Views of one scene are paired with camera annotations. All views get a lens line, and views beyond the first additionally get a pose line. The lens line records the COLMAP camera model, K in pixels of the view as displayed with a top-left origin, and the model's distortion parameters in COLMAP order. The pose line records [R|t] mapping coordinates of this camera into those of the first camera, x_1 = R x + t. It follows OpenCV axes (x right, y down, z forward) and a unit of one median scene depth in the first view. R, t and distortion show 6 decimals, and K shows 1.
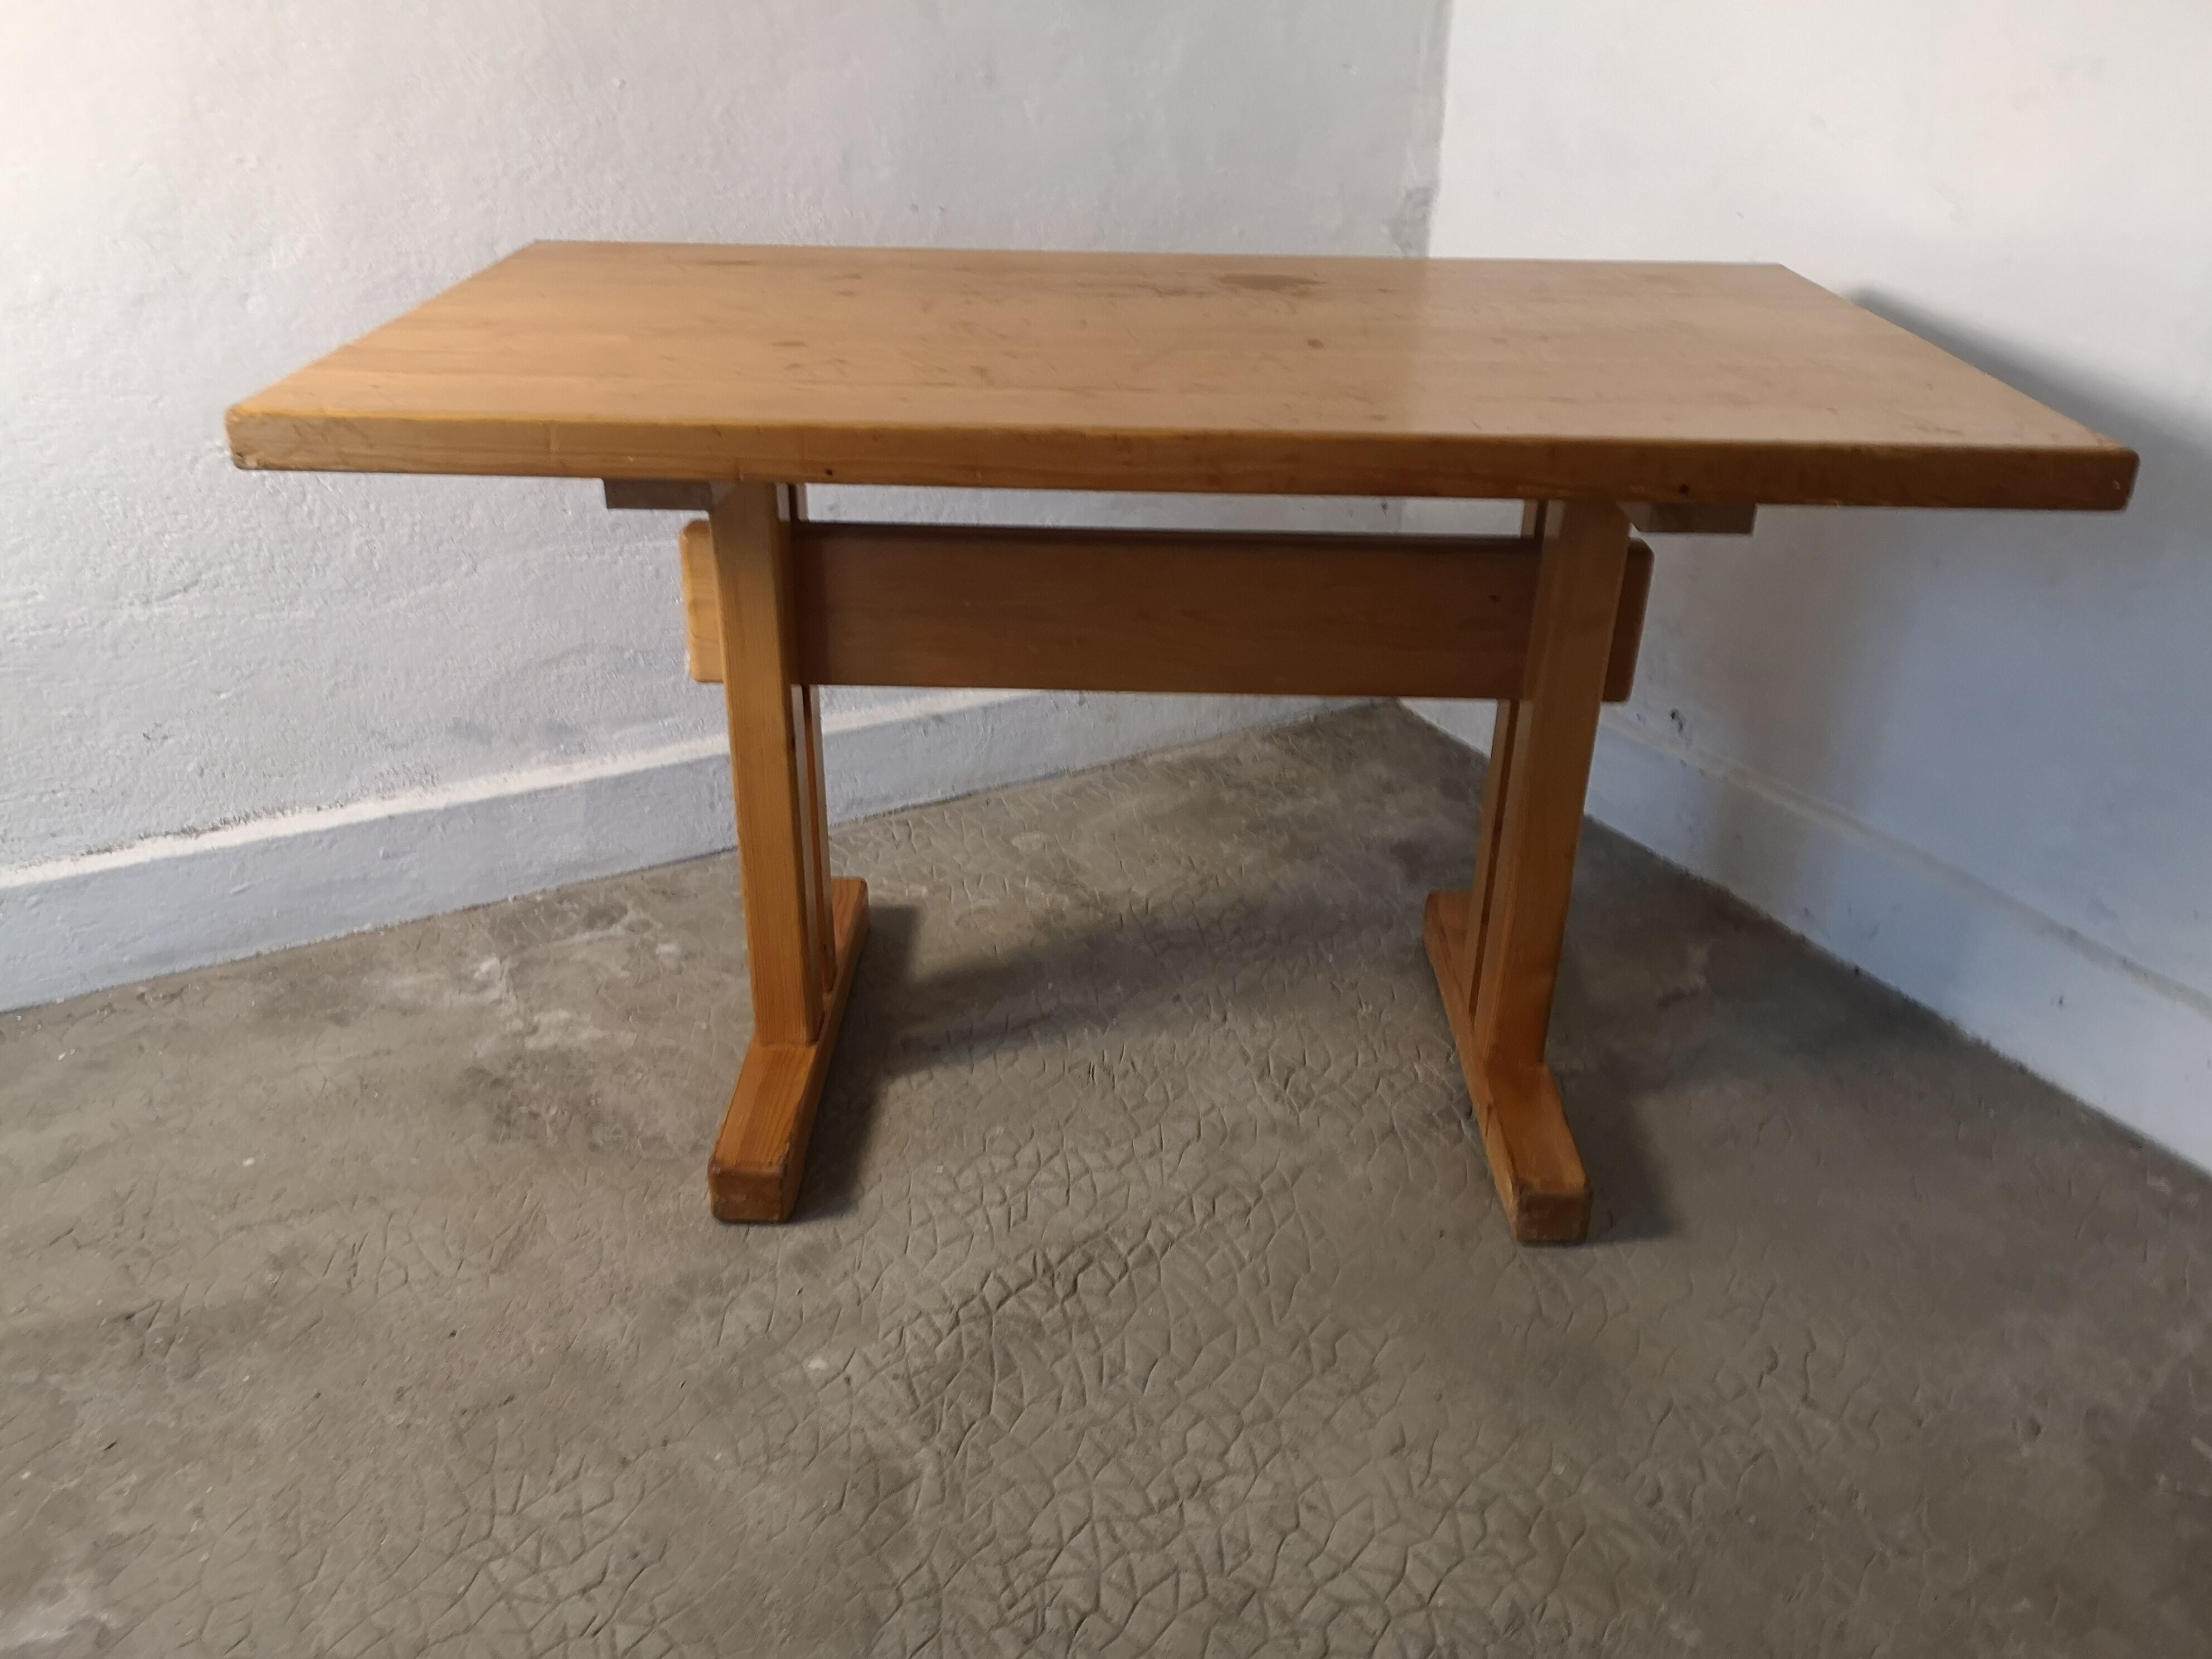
lens RADIAL K [[1794.2, 0, 1091.6], [0, 1794.2, 833.4], [0, 0, 1]] dist [0.020754, -0.027388]
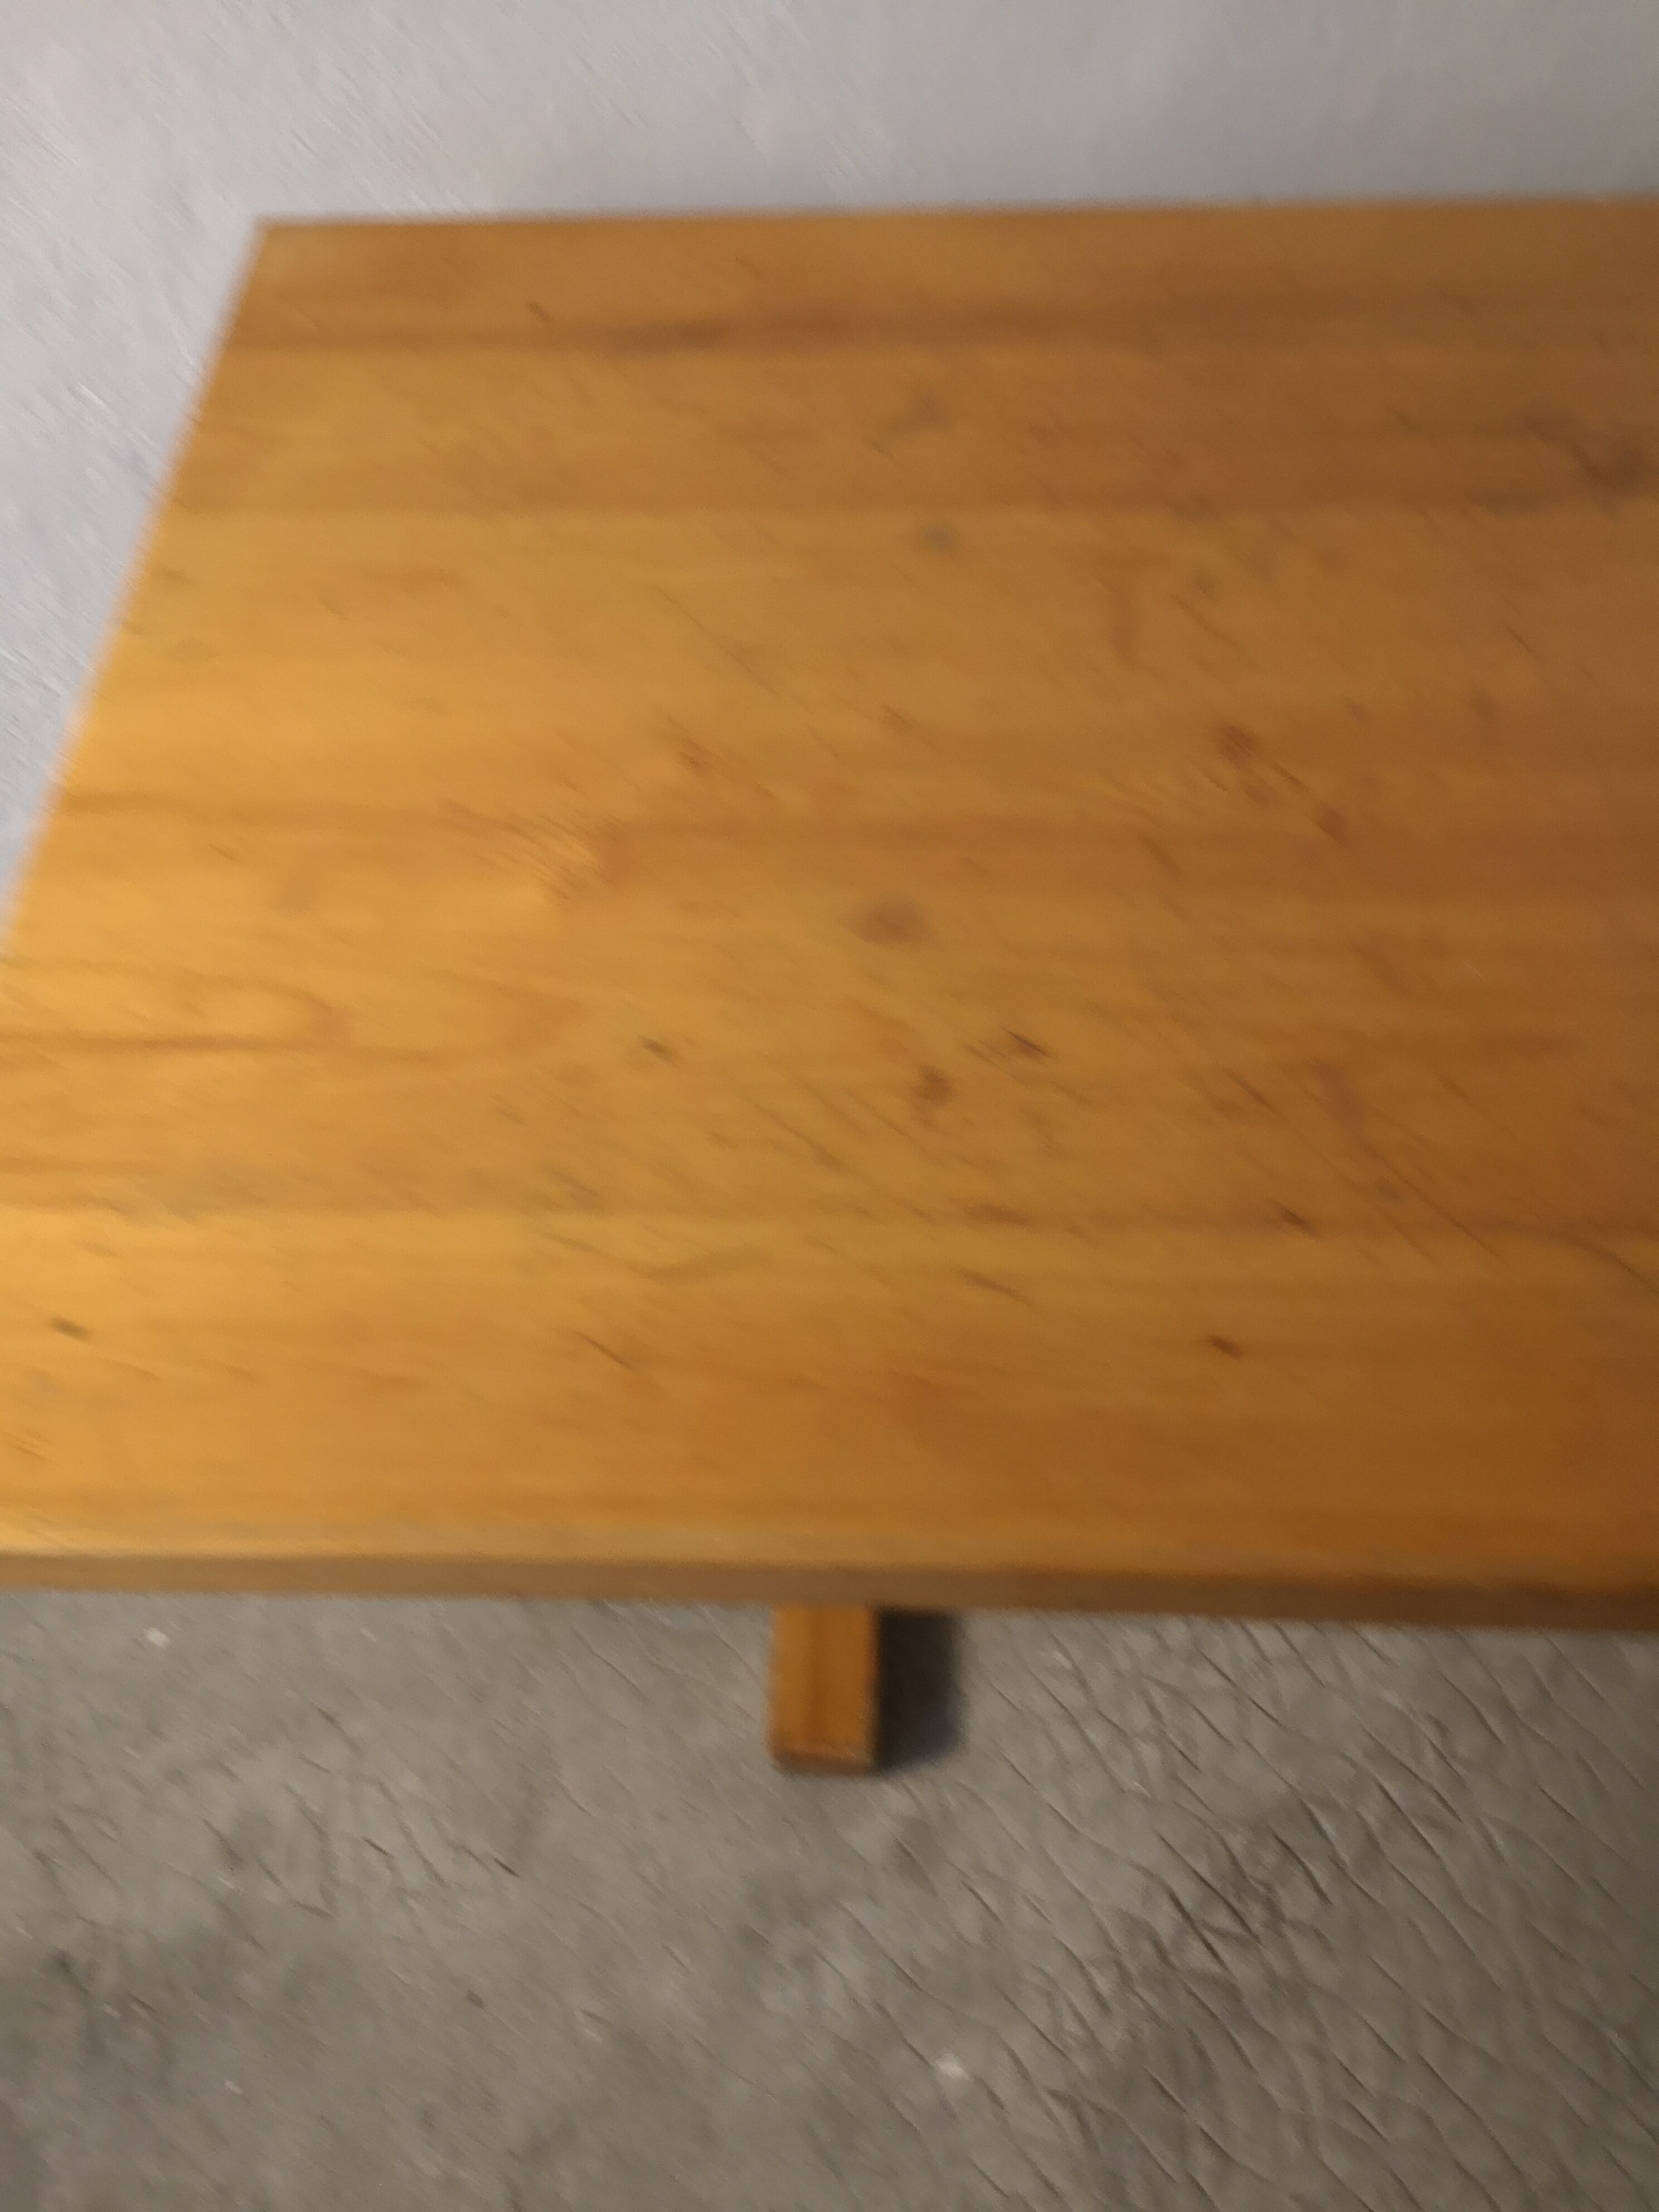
lens RADIAL K [[1794.2, 0, 818.6], [0, 1794.2, 1117.0], [0, 0, 1]] dist [0.020754, -0.027388]
pose [[0.997457, -0.011959, -0.070261, -0.135464], [0.045481, 0.865810, 0.498302, -0.395865], [0.054874, -0.500230, 0.864152, 0.482307]]
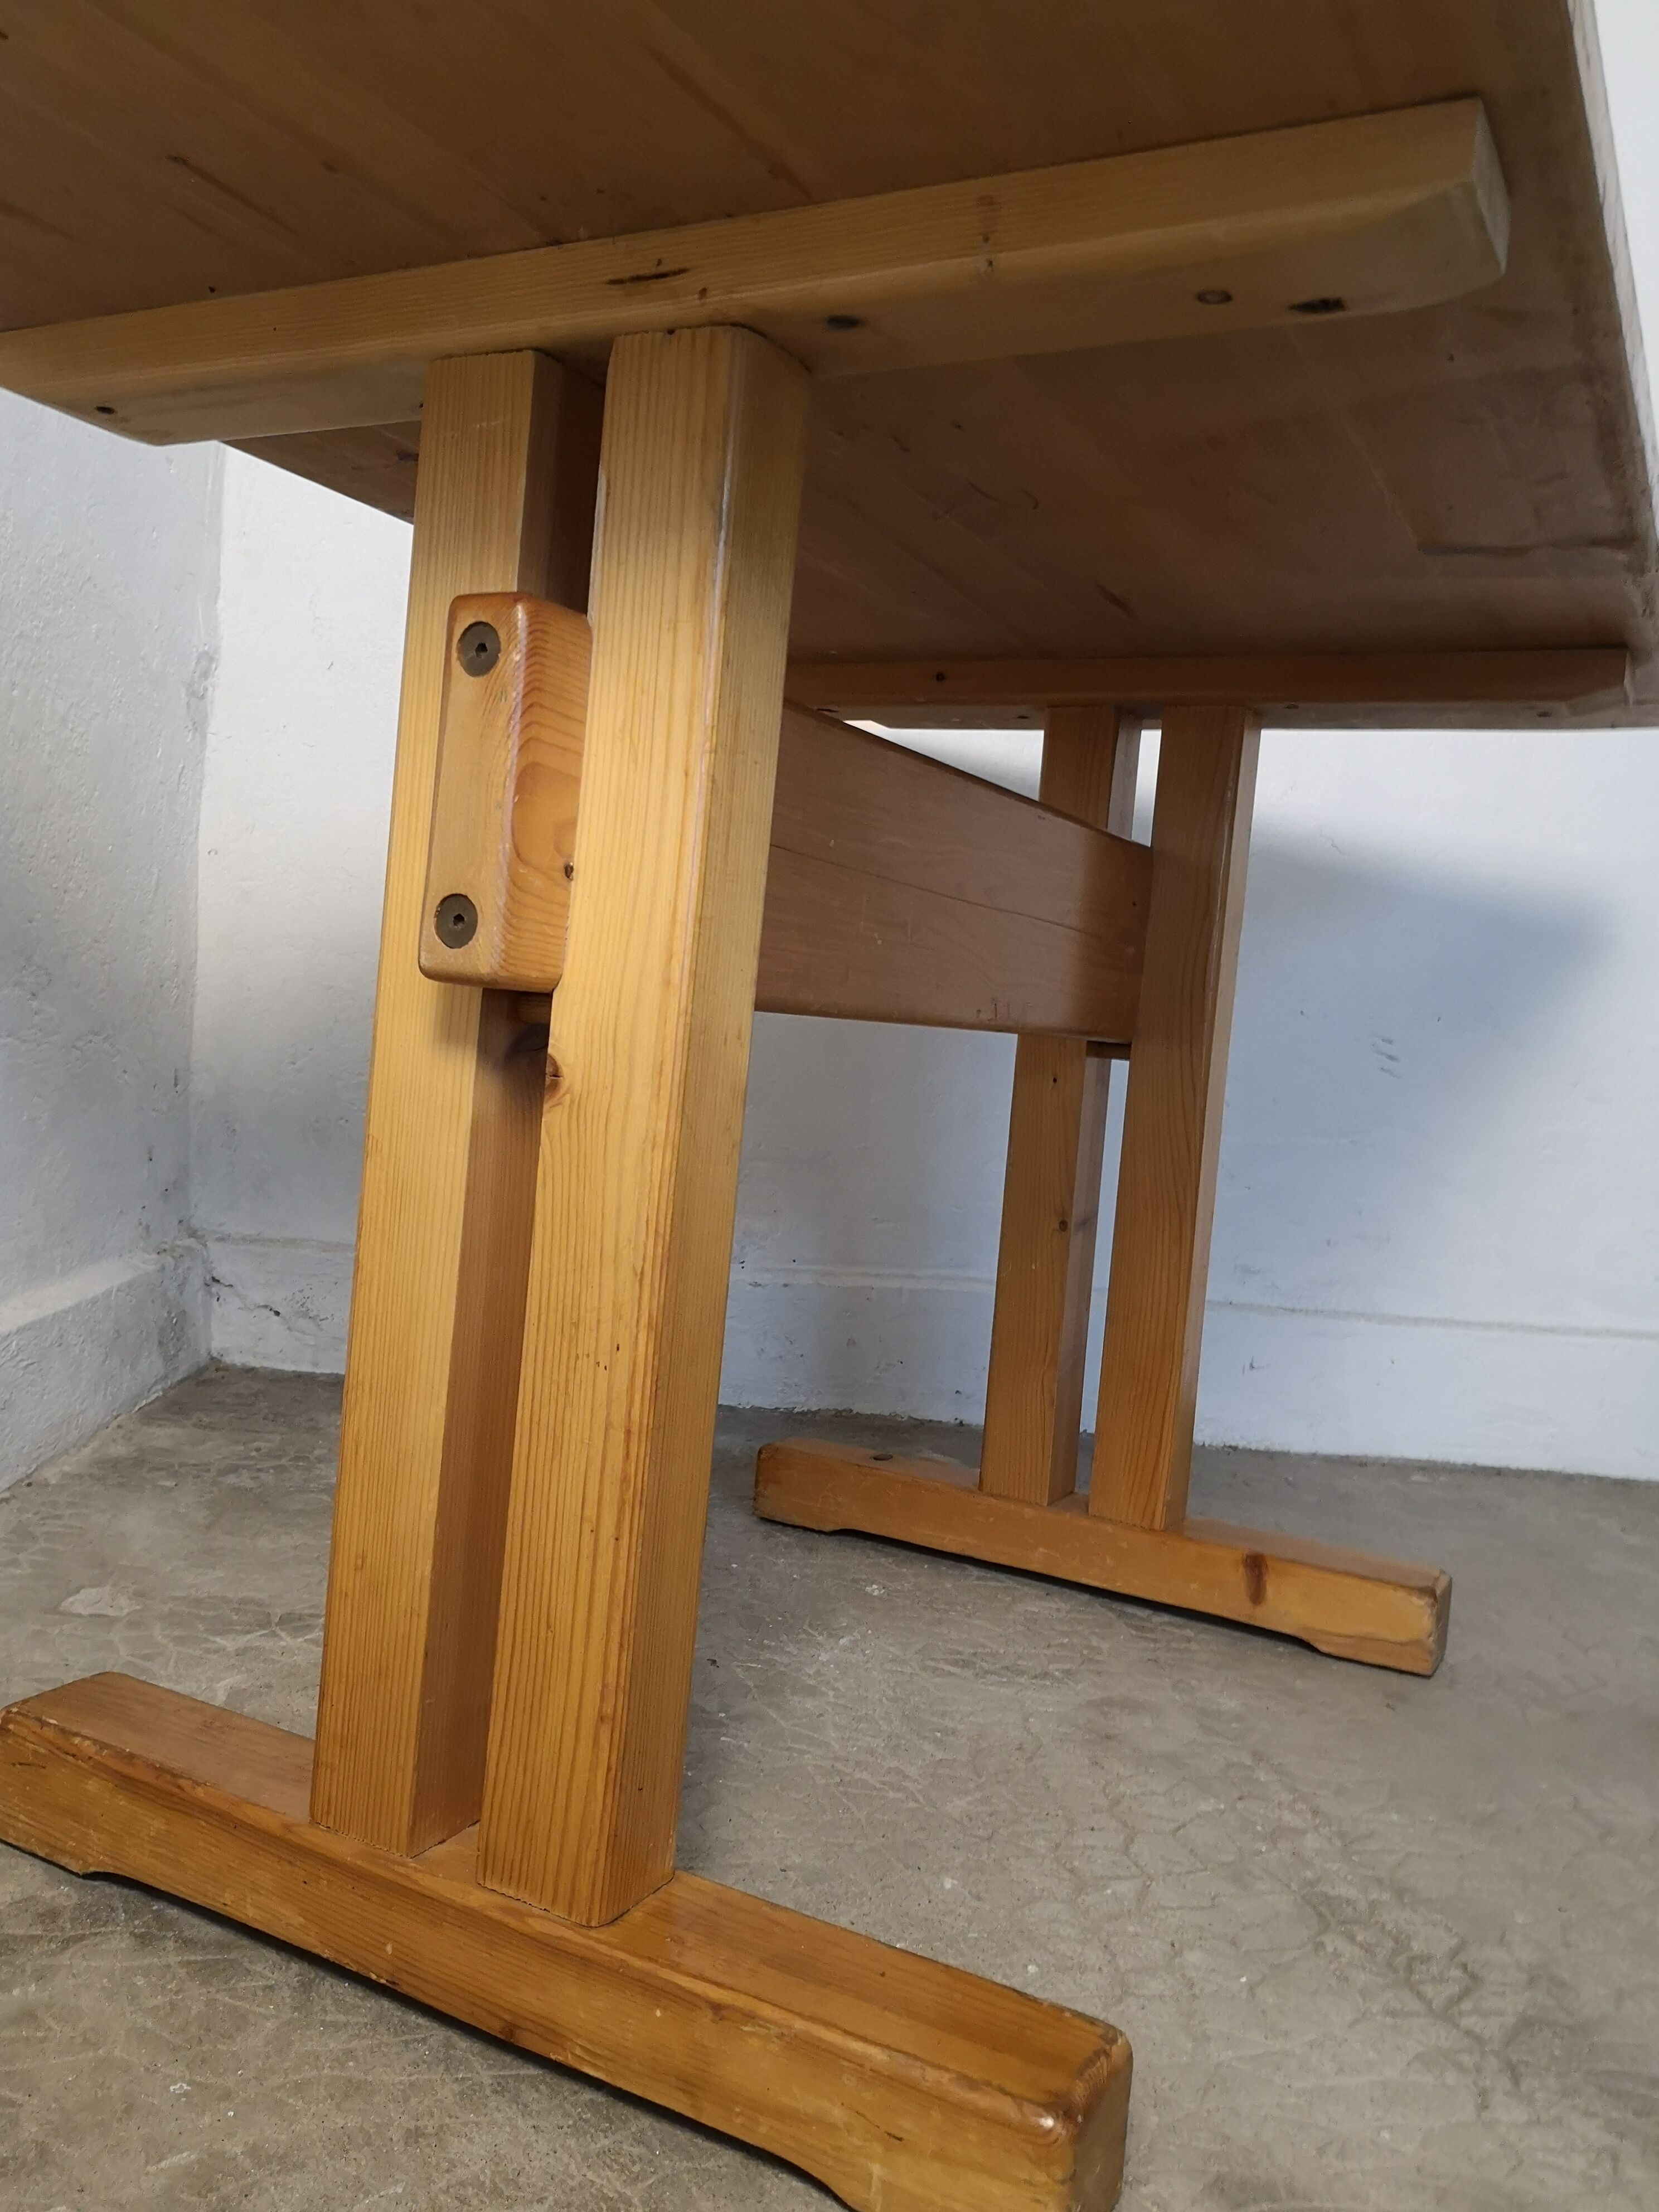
lens RADIAL K [[1794.2, 0, 805.5], [0, 1794.2, 1091.7], [0, 0, 1]] dist [0.020754, -0.027388]
pose [[0.449083, -0.009246, 0.893442, -0.555752], [0.337863, 0.927457, -0.160227, 0.027548], [-0.827148, 0.373816, 0.419629, 0.787676]]
